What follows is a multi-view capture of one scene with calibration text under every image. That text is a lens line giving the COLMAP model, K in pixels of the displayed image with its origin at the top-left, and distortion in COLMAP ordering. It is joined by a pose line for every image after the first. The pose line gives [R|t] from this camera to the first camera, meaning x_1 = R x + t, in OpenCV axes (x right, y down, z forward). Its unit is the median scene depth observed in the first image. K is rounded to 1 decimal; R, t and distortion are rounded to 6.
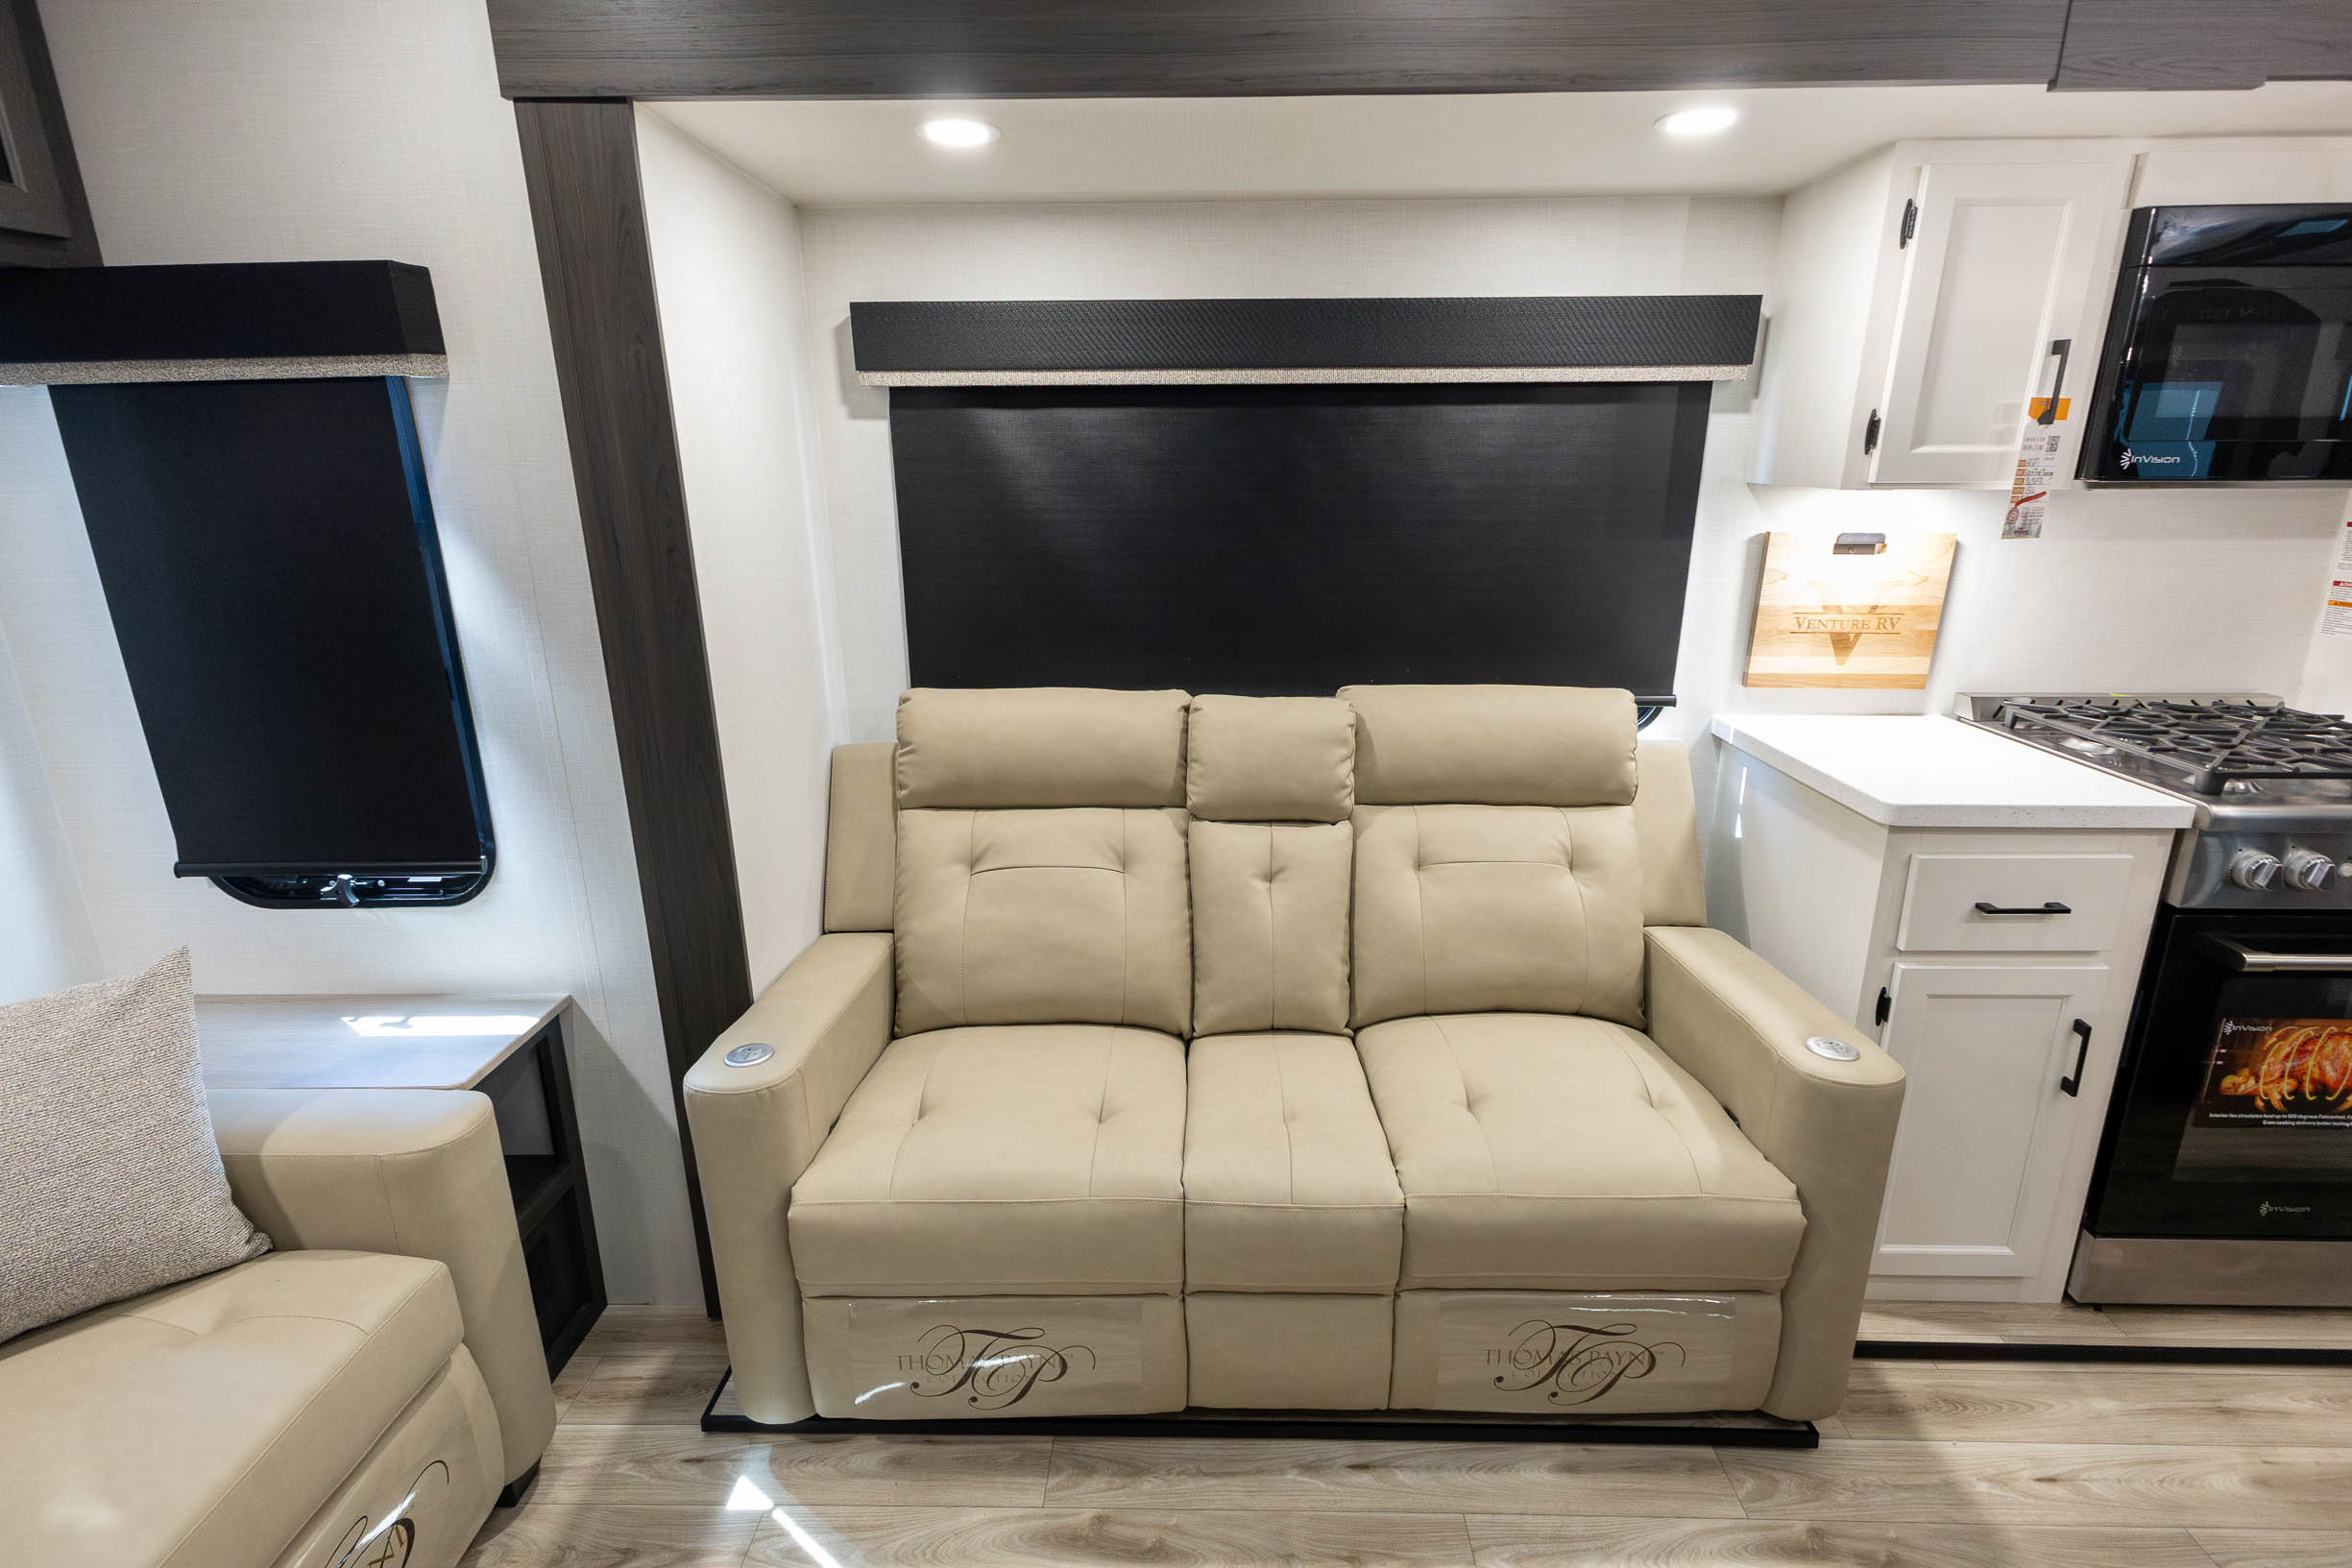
lens RADIAL K [[1143.6, 0, 1174.8], [0, 1143.6, 785.1], [0, 0, 1]] dist [0.001504, -0.001430]
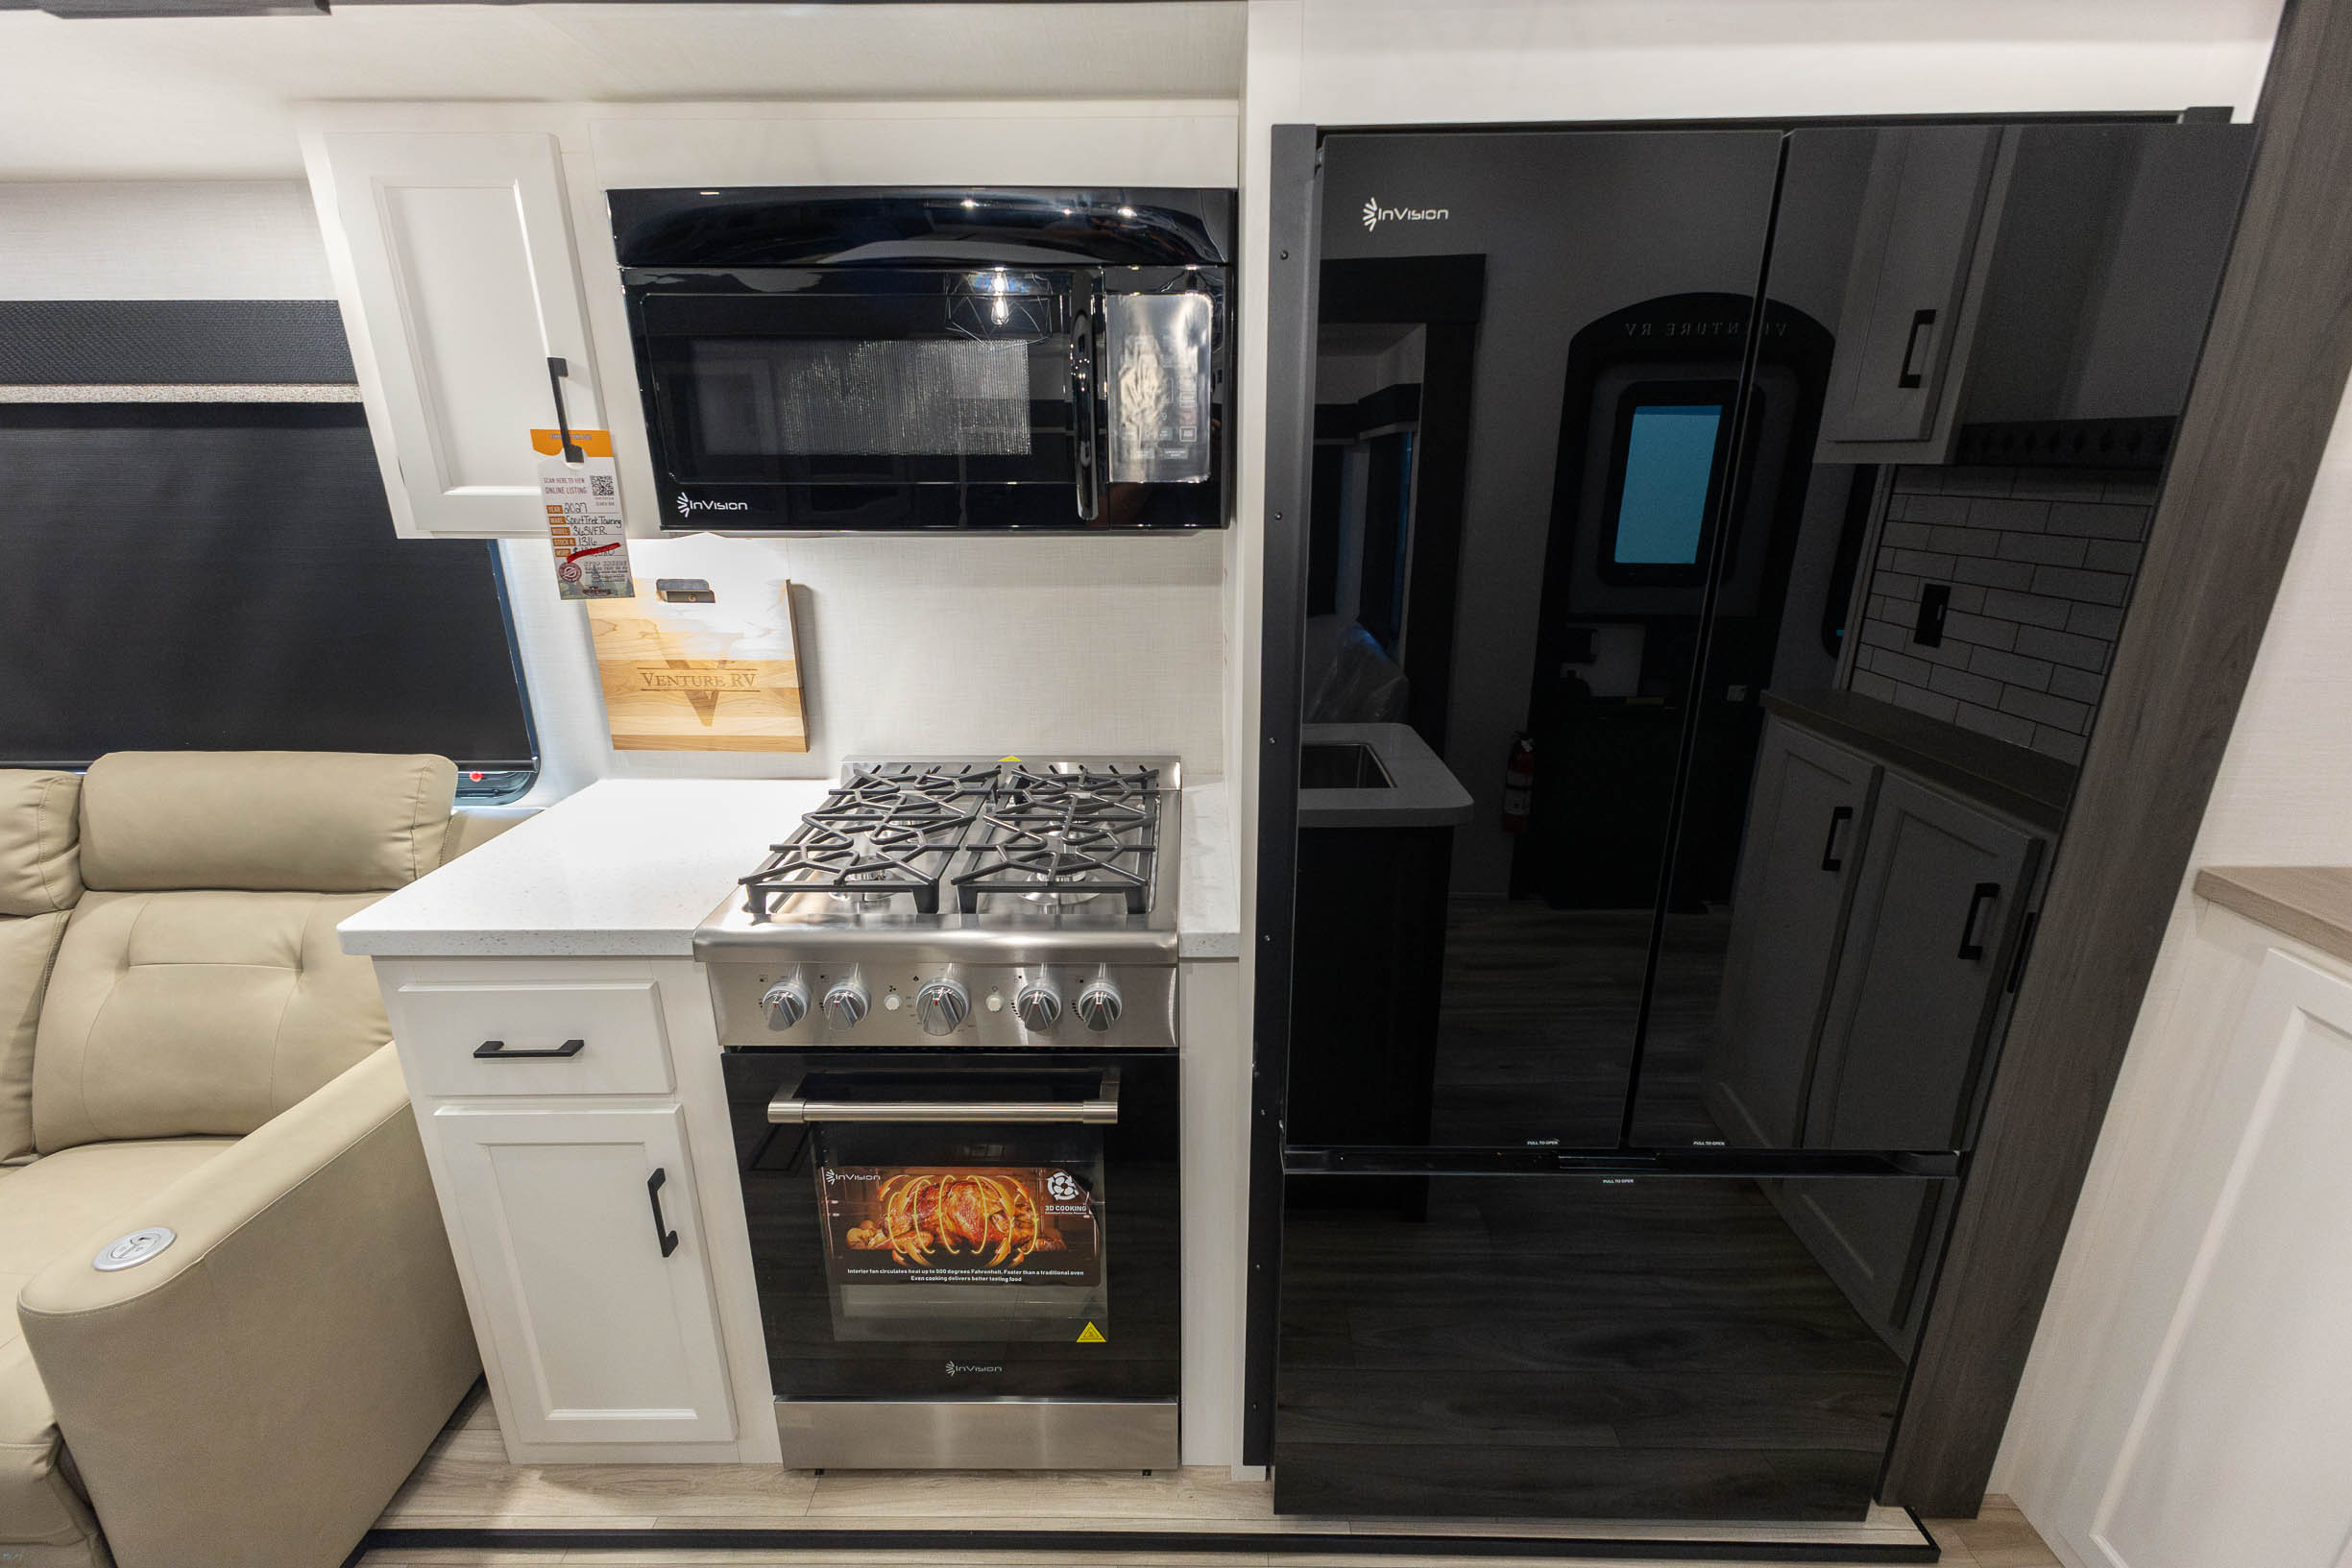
lens RADIAL K [[1013.9, 0, 1172.4], [0, 1013.9, 784.7], [0, 0, 1]] dist [0.010999, 0.000181]
pose [[0.999734, -0.005306, 0.022434, 1.143205], [0.004584, 0.999473, 0.032134, -0.101727], [-0.022592, -0.032023, 0.999232, 0.242827]]
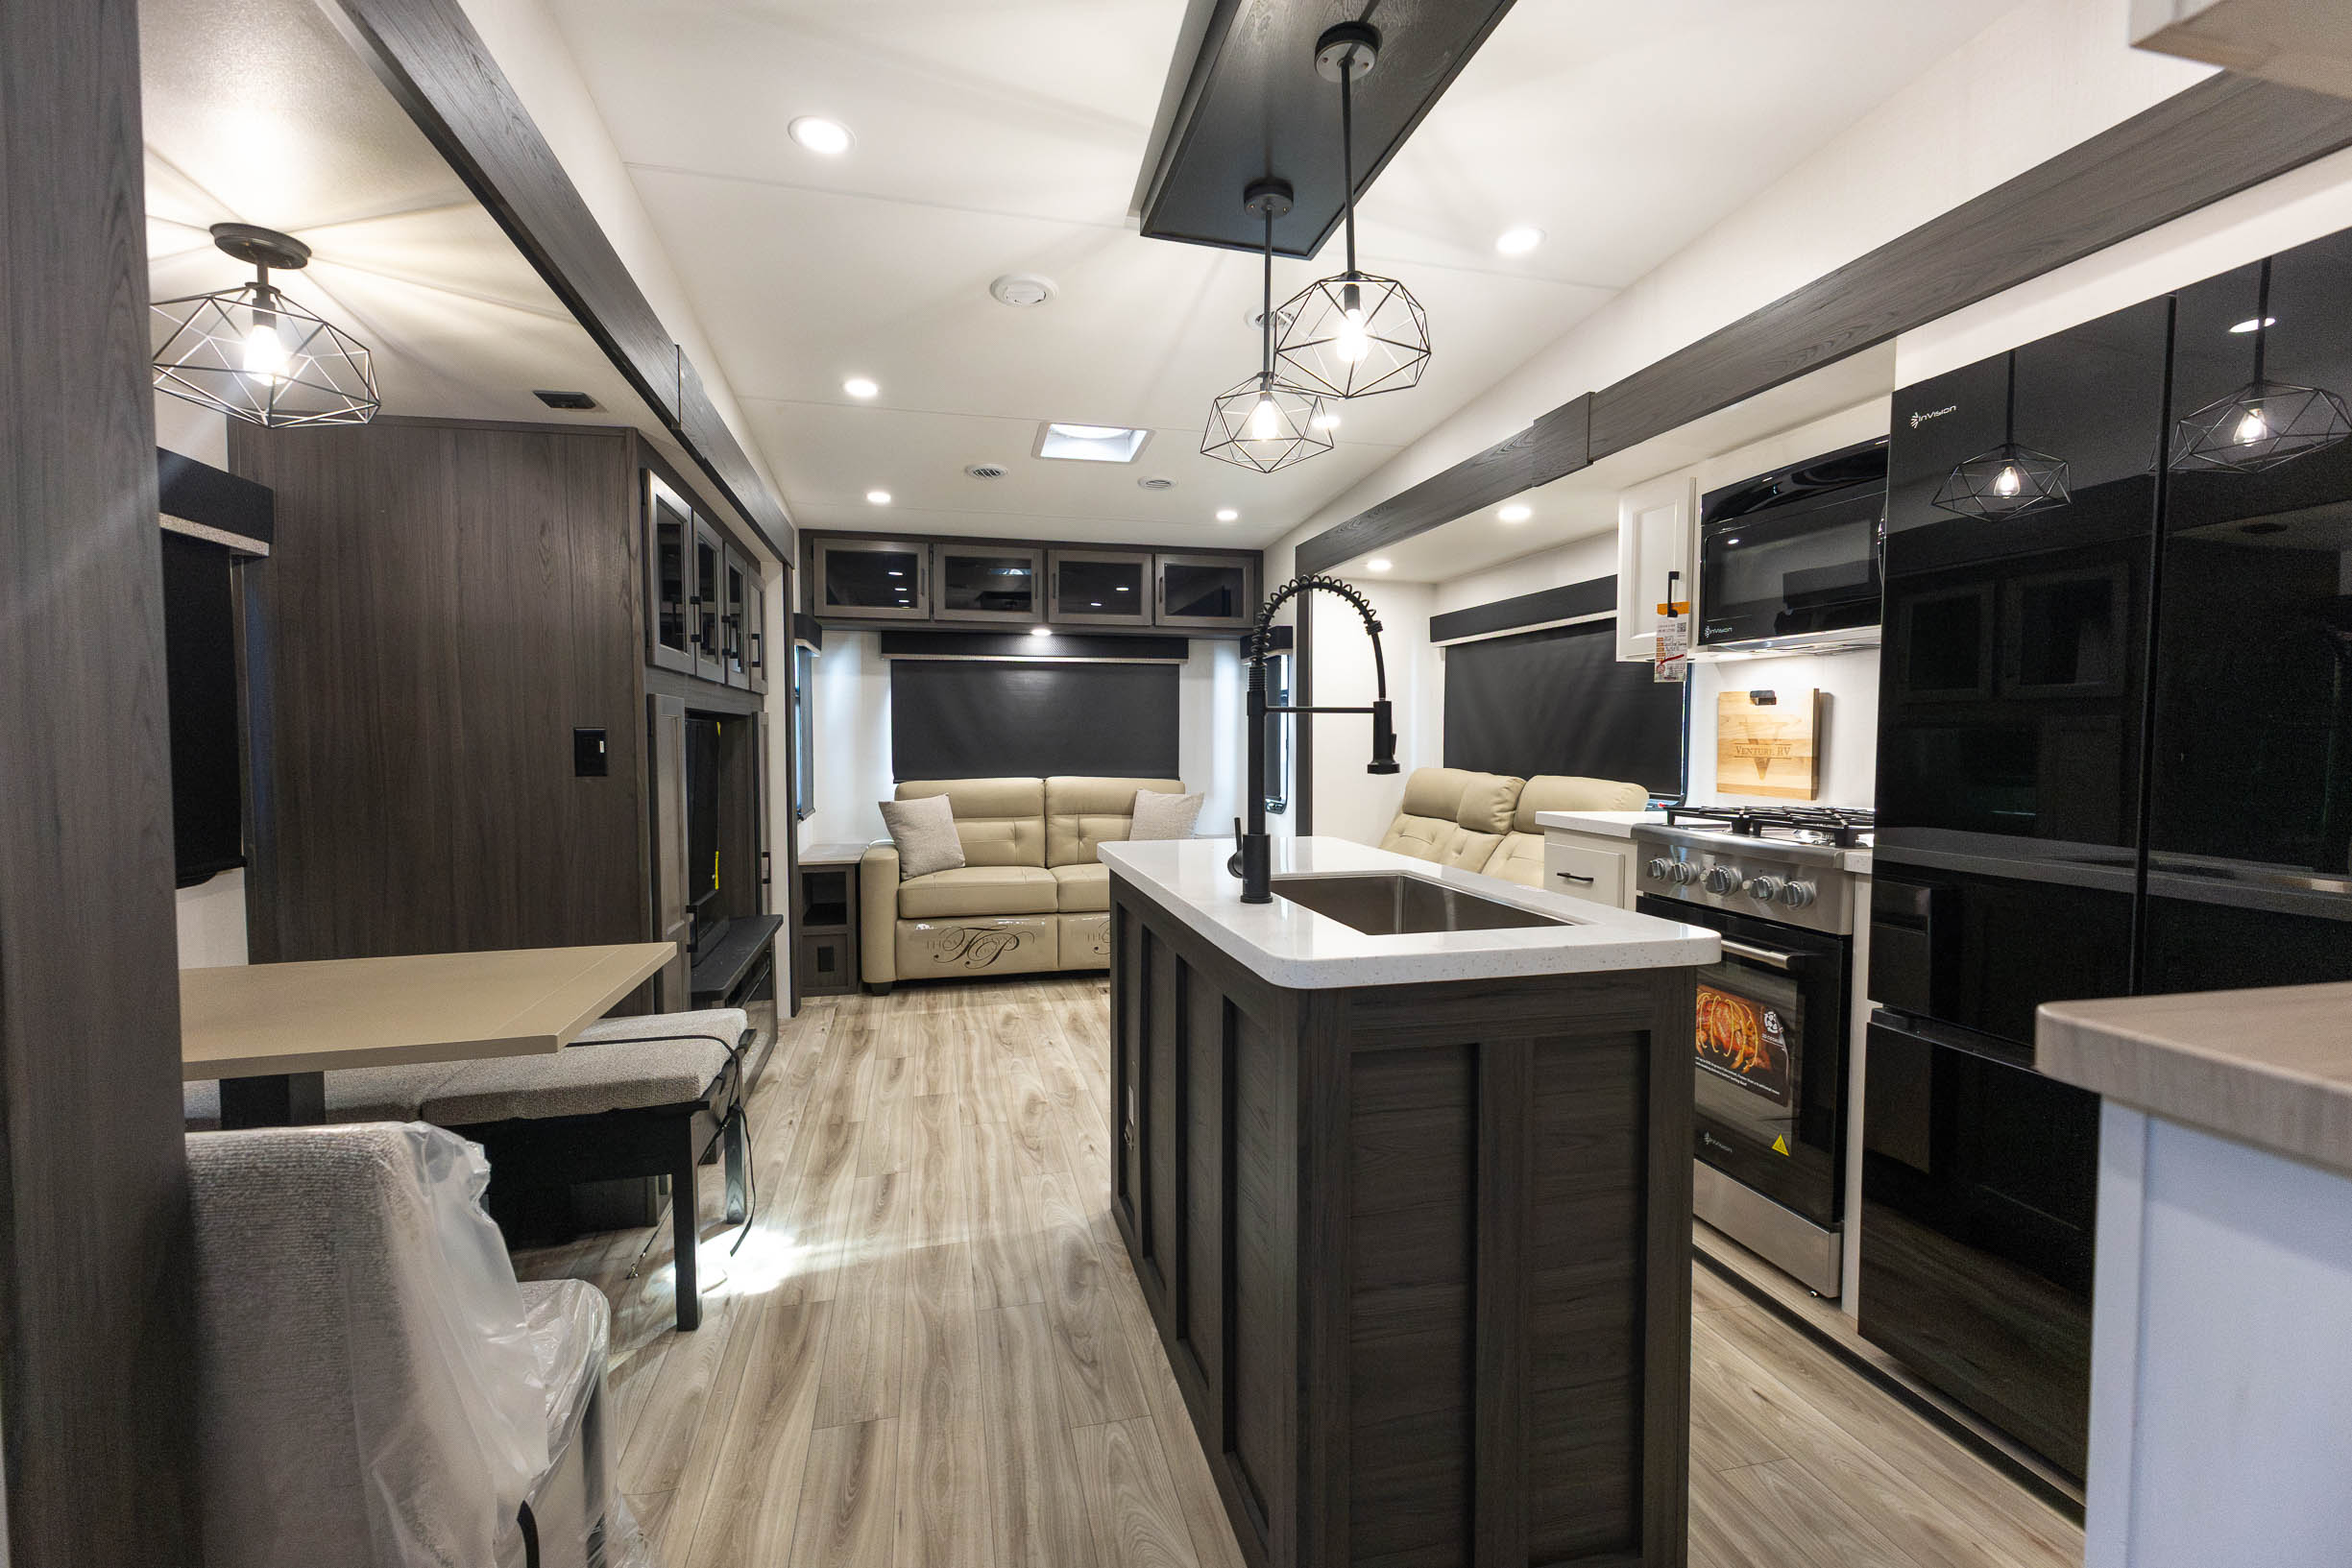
lens RADIAL K [[1013.9, 0, 1176.4], [0, 1013.9, 782.9], [0, 0, 1]] dist [0.010999, 0.000181]
pose [[0.268405, 0.052928, -0.961851, 2.011124], [-0.278879, 0.960001, -0.024995, 0.173026], [0.922055, 0.274949, 0.272429, -0.051123]]
